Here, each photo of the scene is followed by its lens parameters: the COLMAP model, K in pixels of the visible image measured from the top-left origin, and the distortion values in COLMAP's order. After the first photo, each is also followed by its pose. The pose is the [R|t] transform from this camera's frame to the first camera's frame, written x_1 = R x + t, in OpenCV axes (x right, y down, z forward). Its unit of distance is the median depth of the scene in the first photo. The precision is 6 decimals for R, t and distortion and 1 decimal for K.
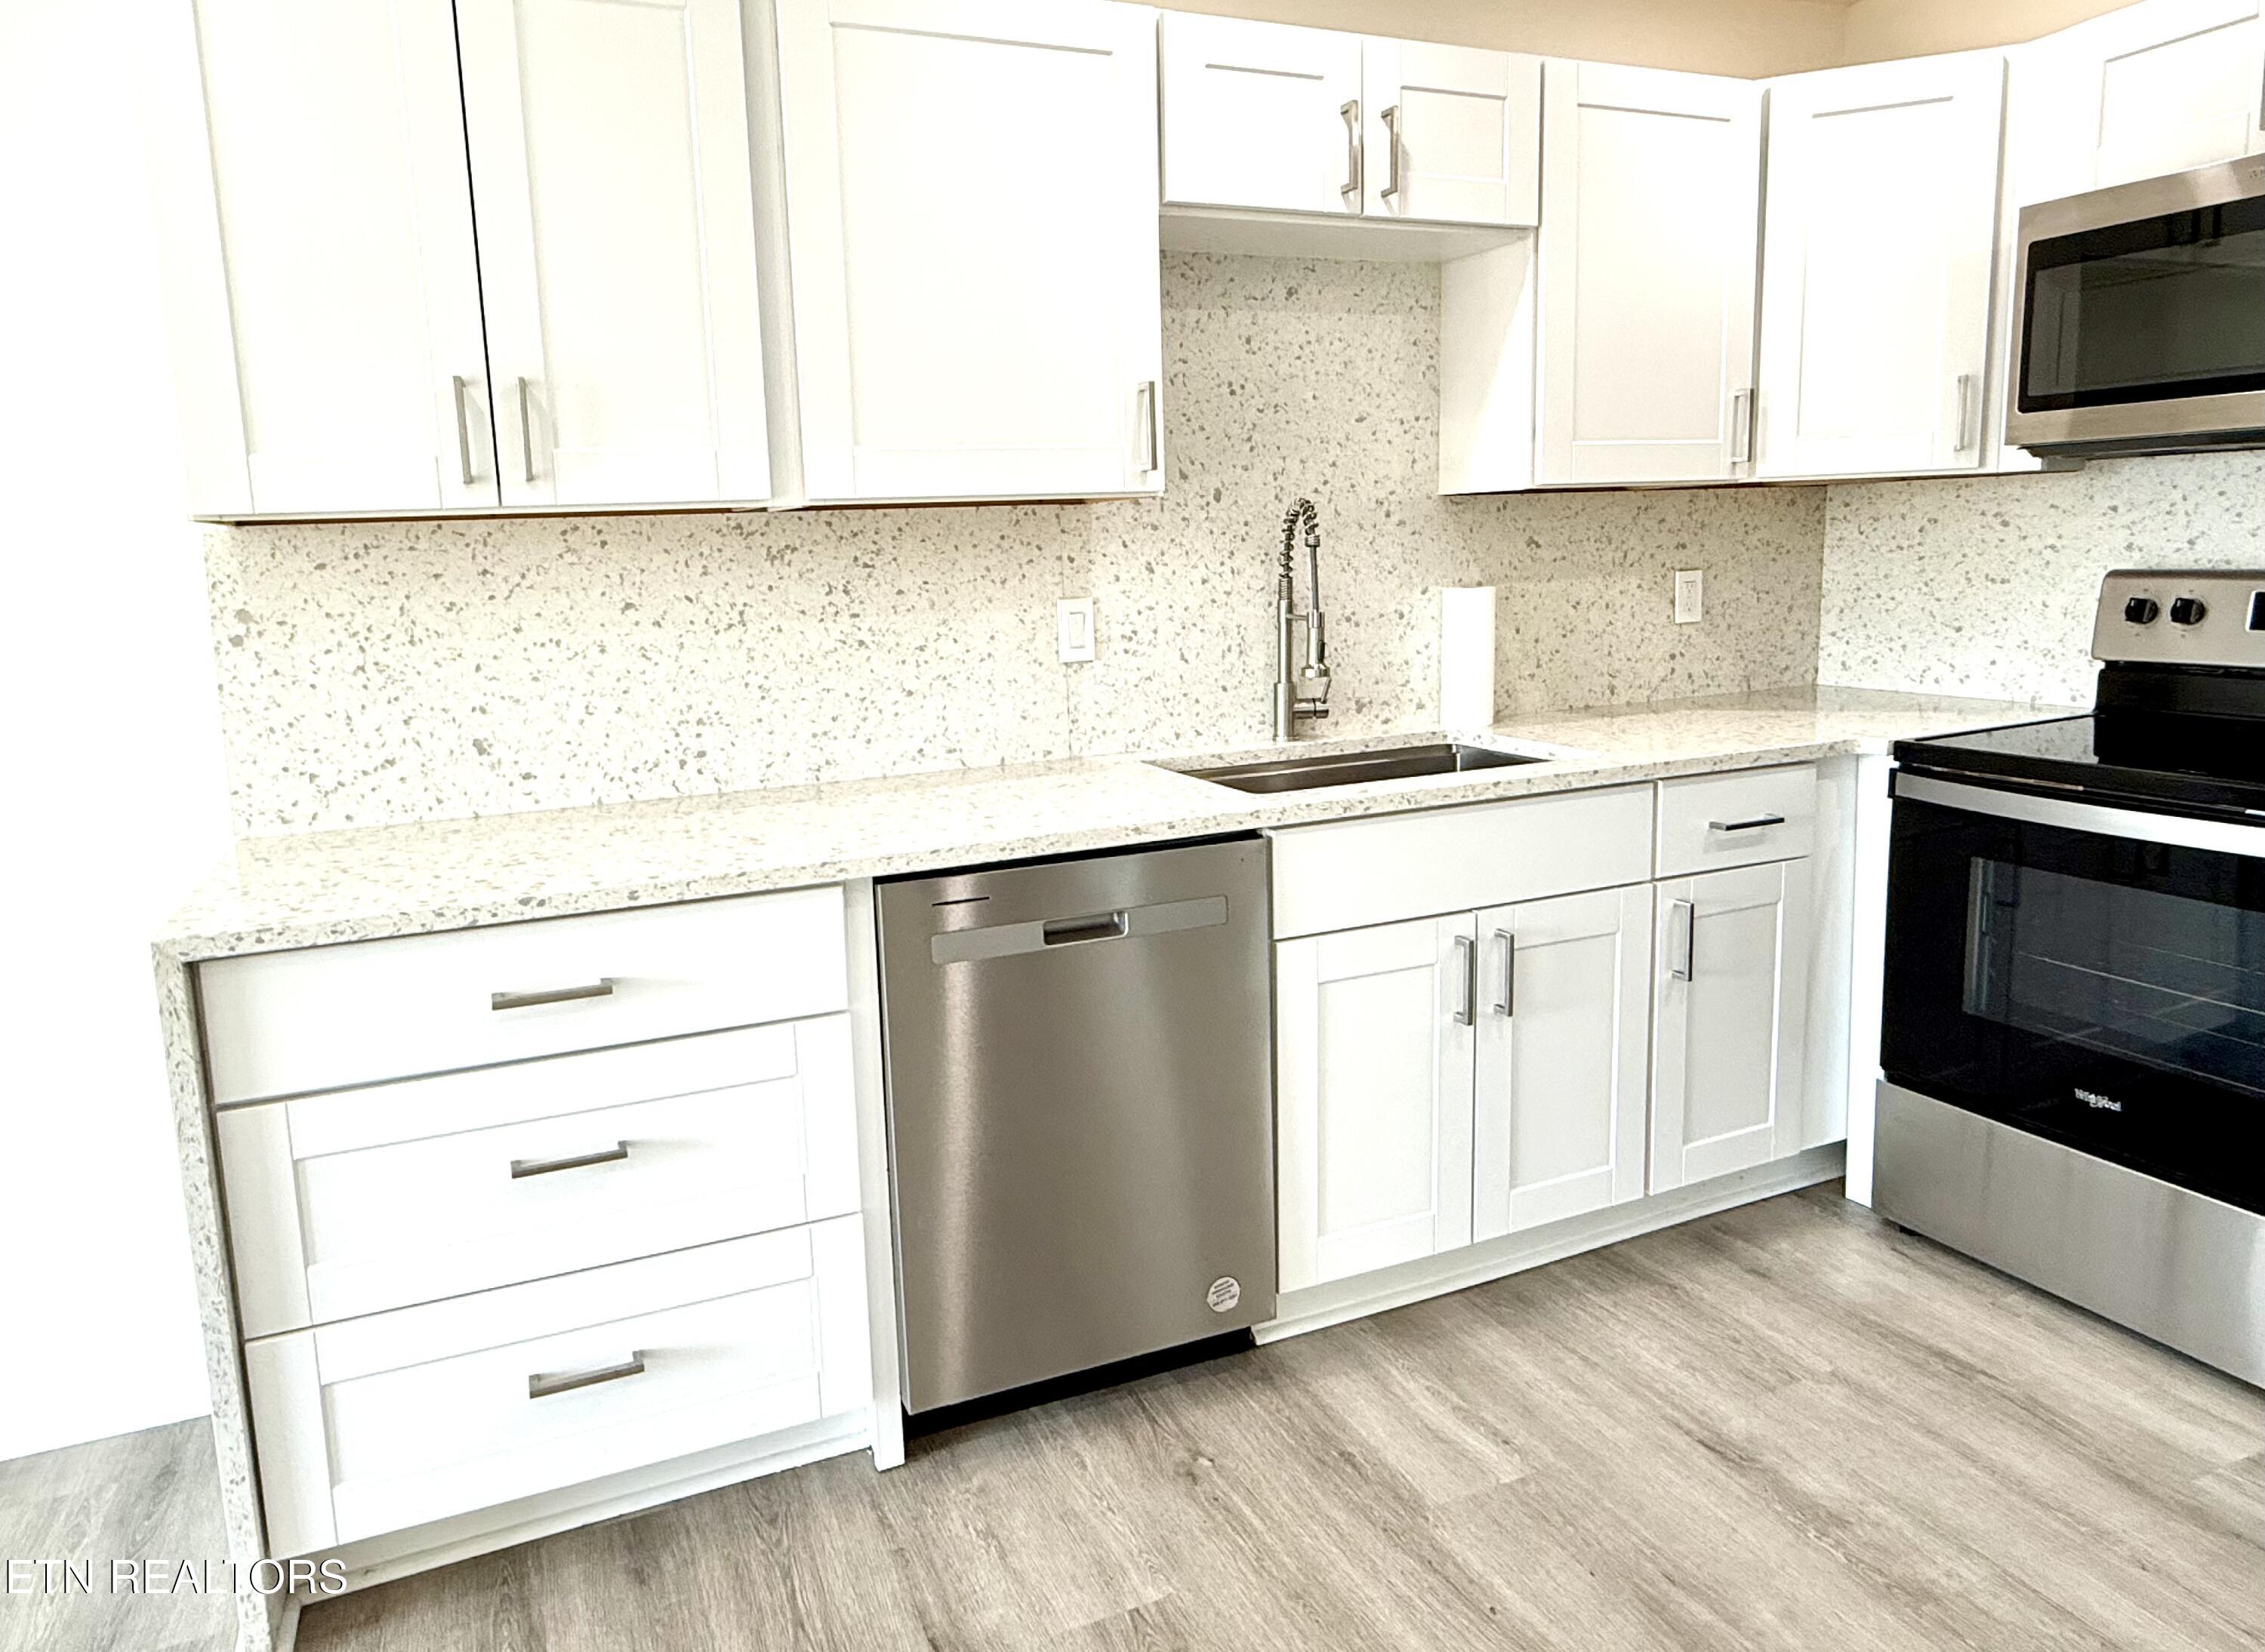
lens RADIAL K [[1398.1, 0, 1028.9], [0, 1398.1, 753.7], [0, 0, 1]] dist [0.000982, -0.001897]
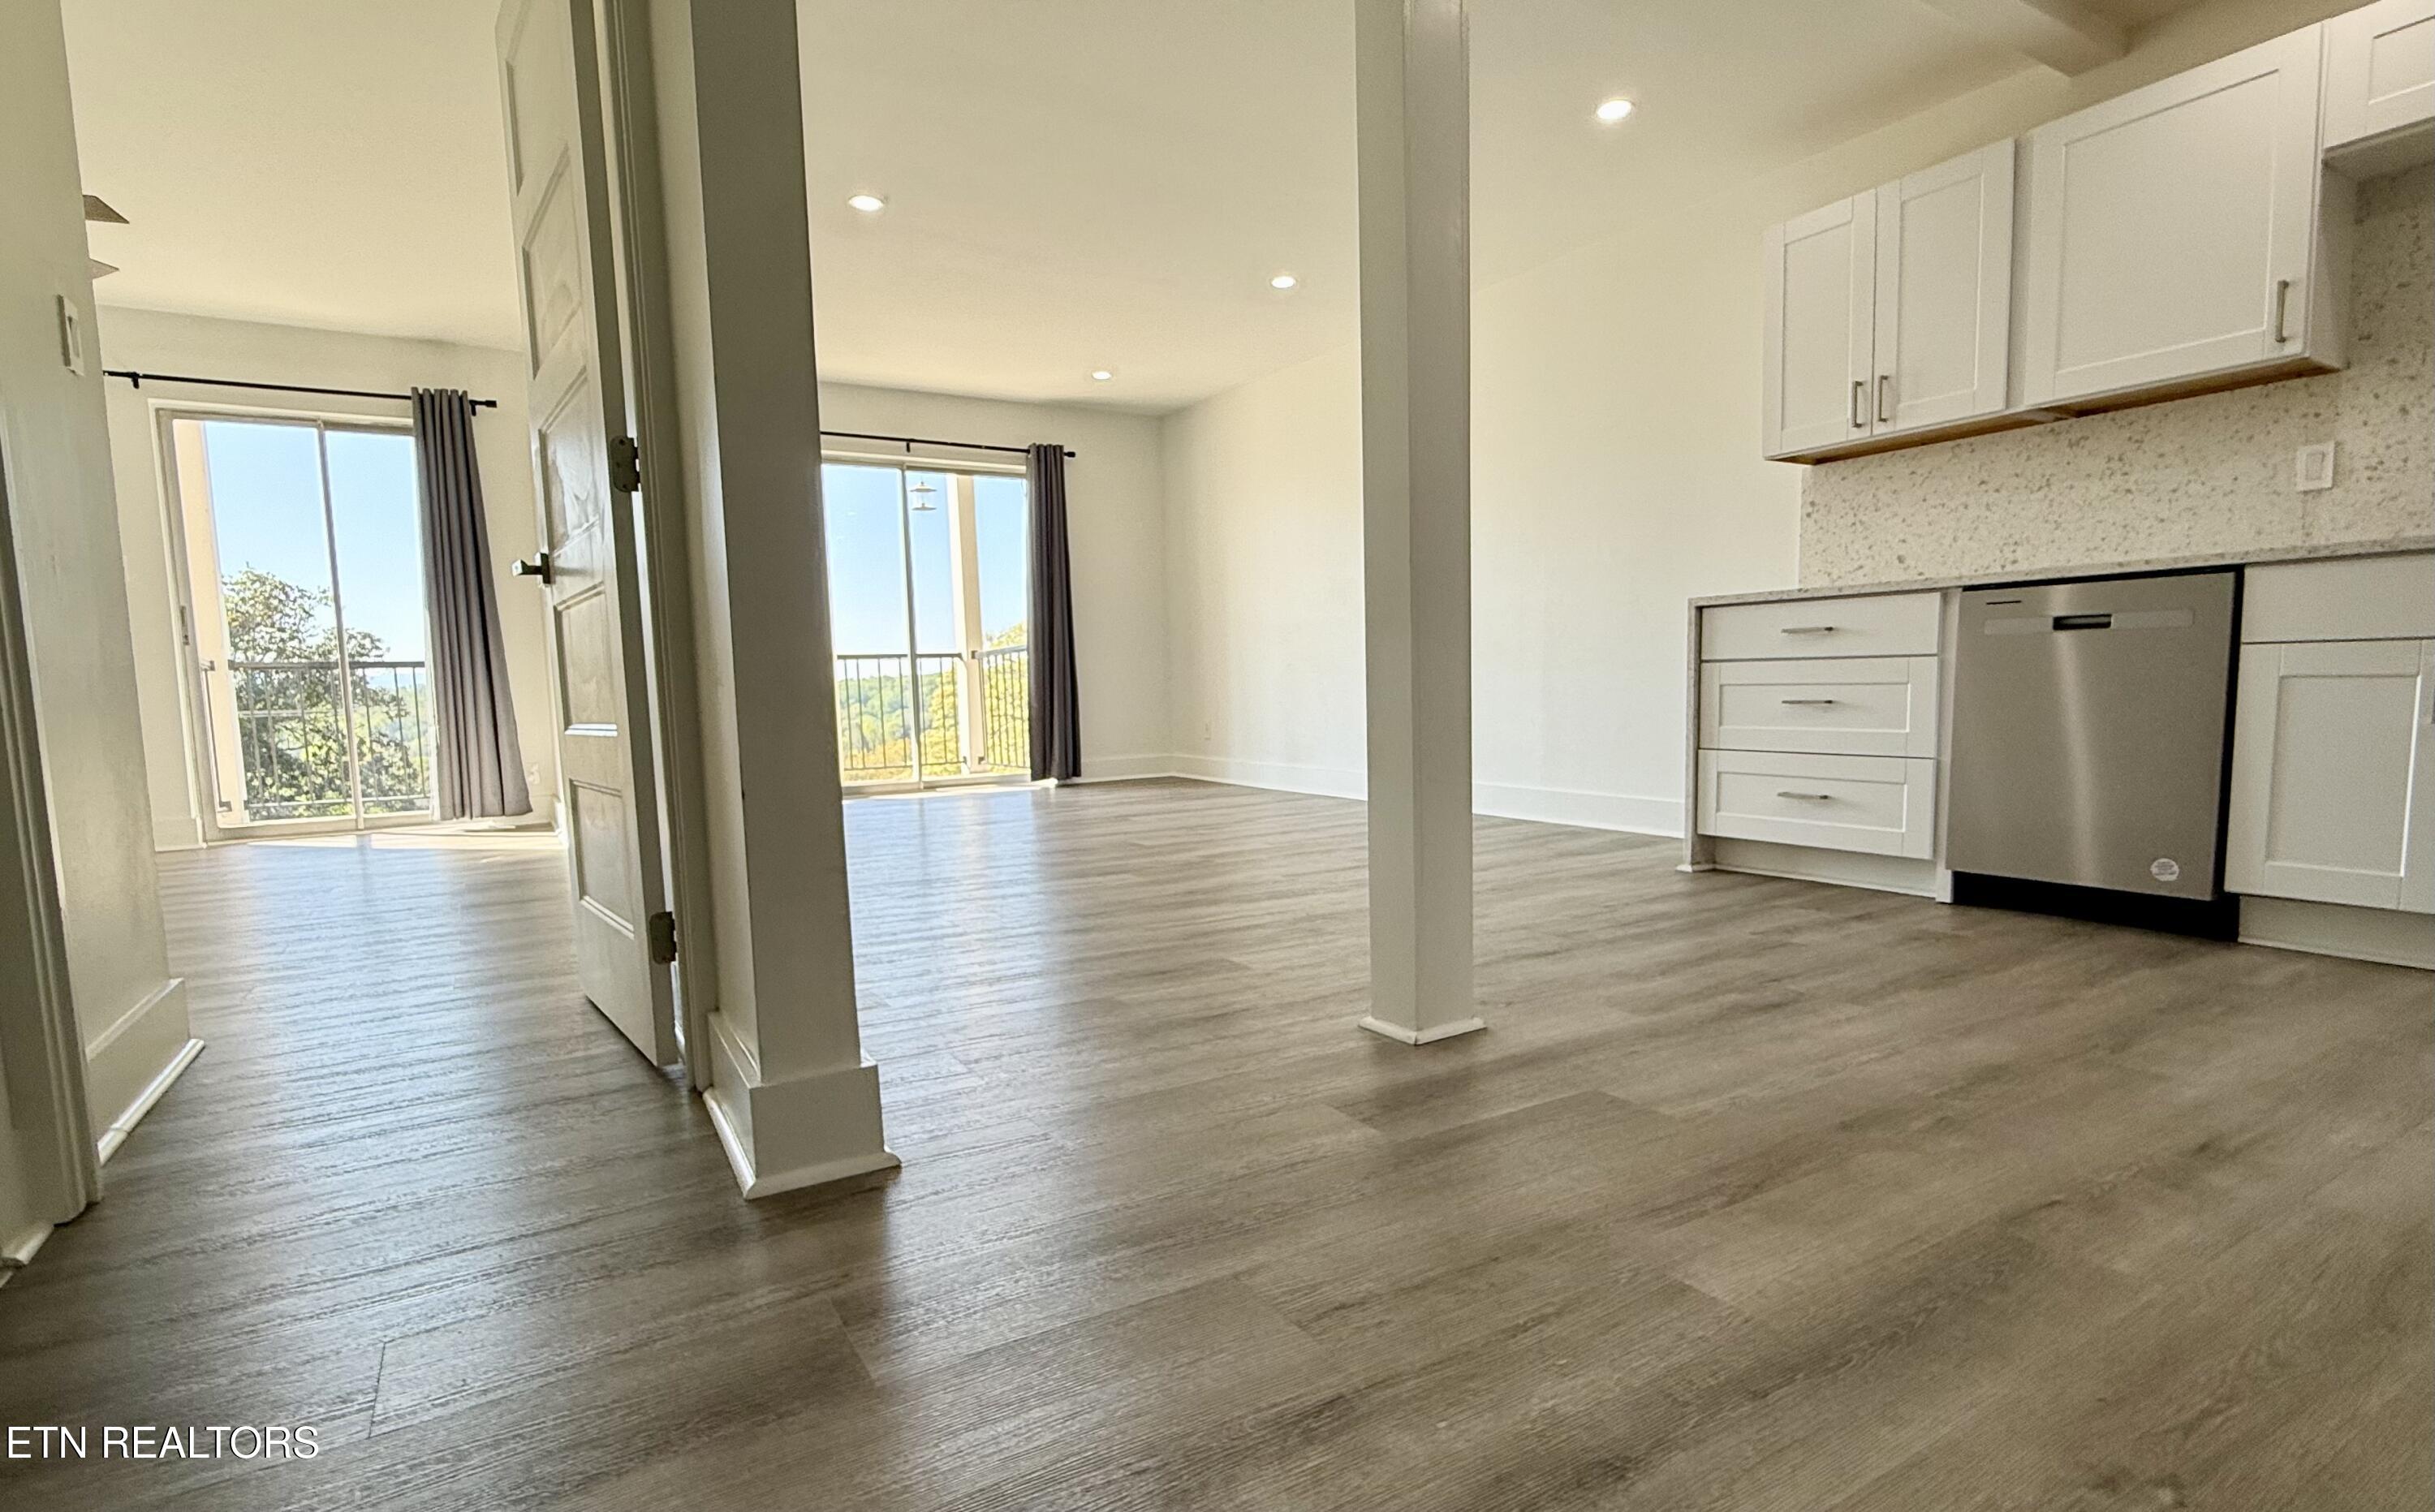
lens RADIAL K [[1177.5, 0, 1209.6], [0, 1177.5, 795.0], [0, 0, 1]] dist [-0.001601, -0.000118]
pose [[0.178482, 0.125052, -0.975964, 1.055295], [-0.125151, 0.986720, 0.103543, 0.258855], [0.975952, 0.103662, 0.191762, -0.266881]]
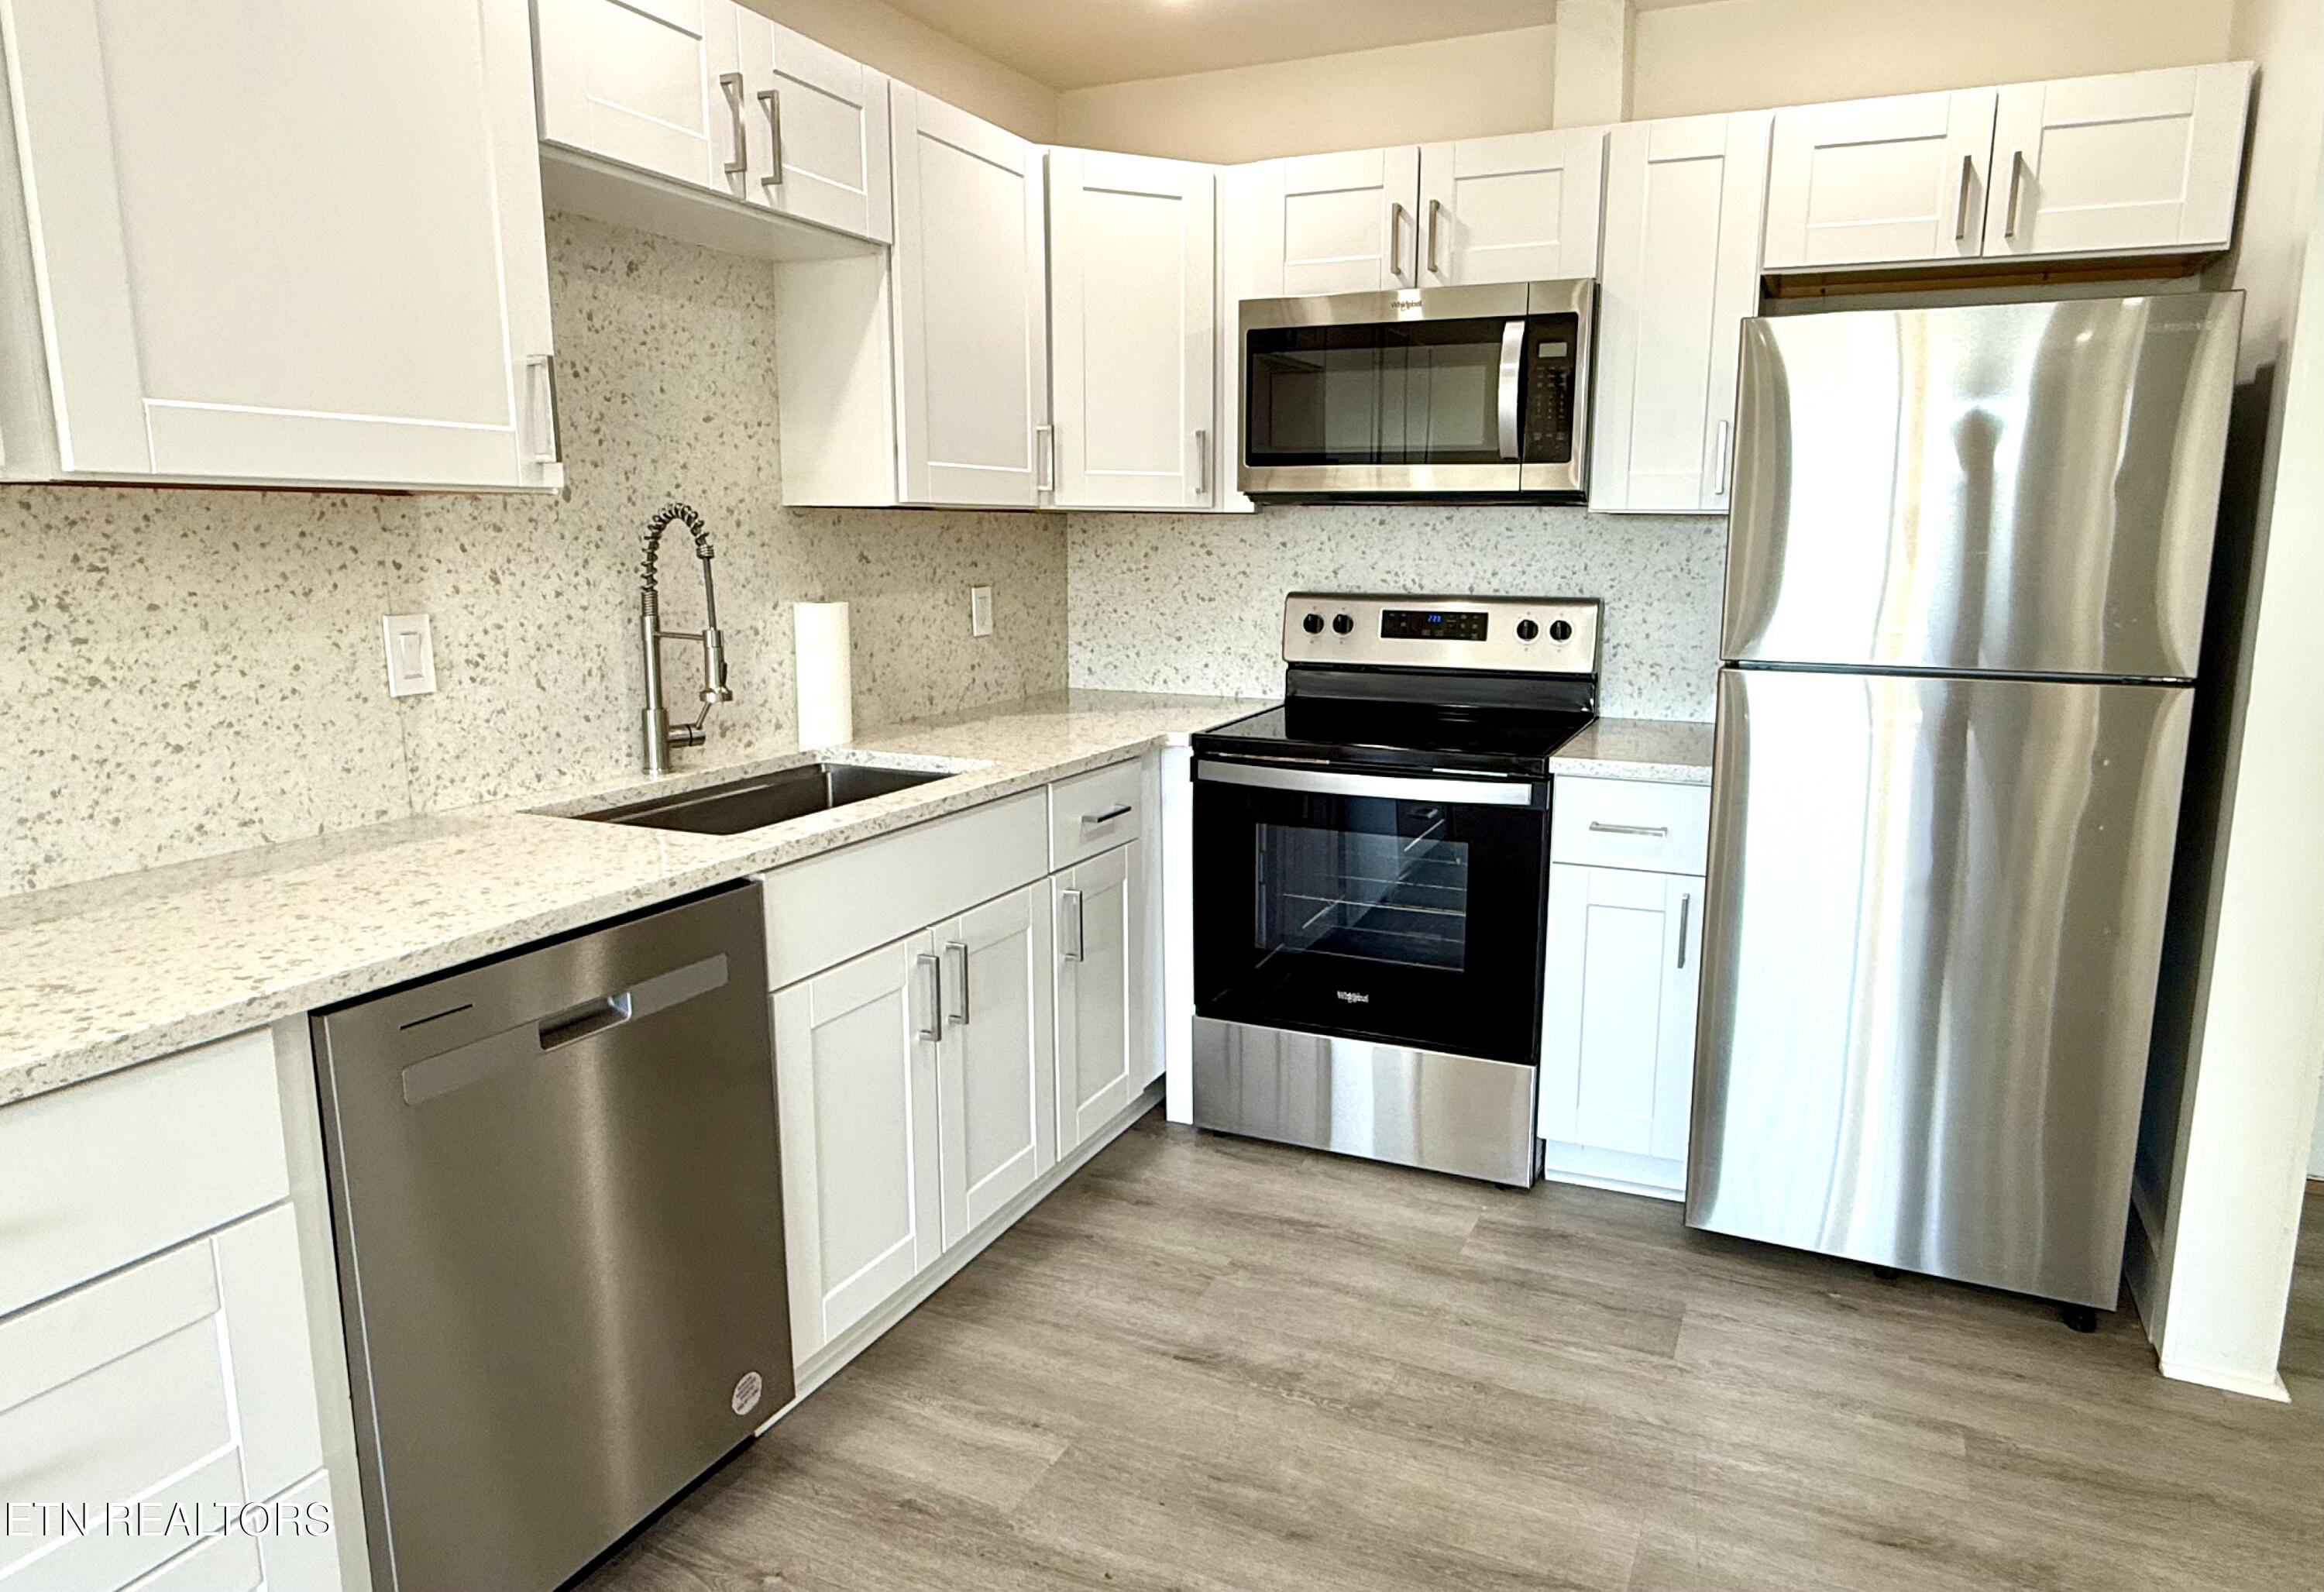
lens RADIAL K [[1415.5, 0, 1224.2], [0, 1415.5, 783.7], [0, 0, 1]] dist [-0.000991, 0.001761]
pose [[0.714562, -0.083658, 0.694552, -0.207631], [0.072547, 0.996332, 0.045371, -0.019521], [-0.695801, 0.017968, 0.718010, 0.109393]]
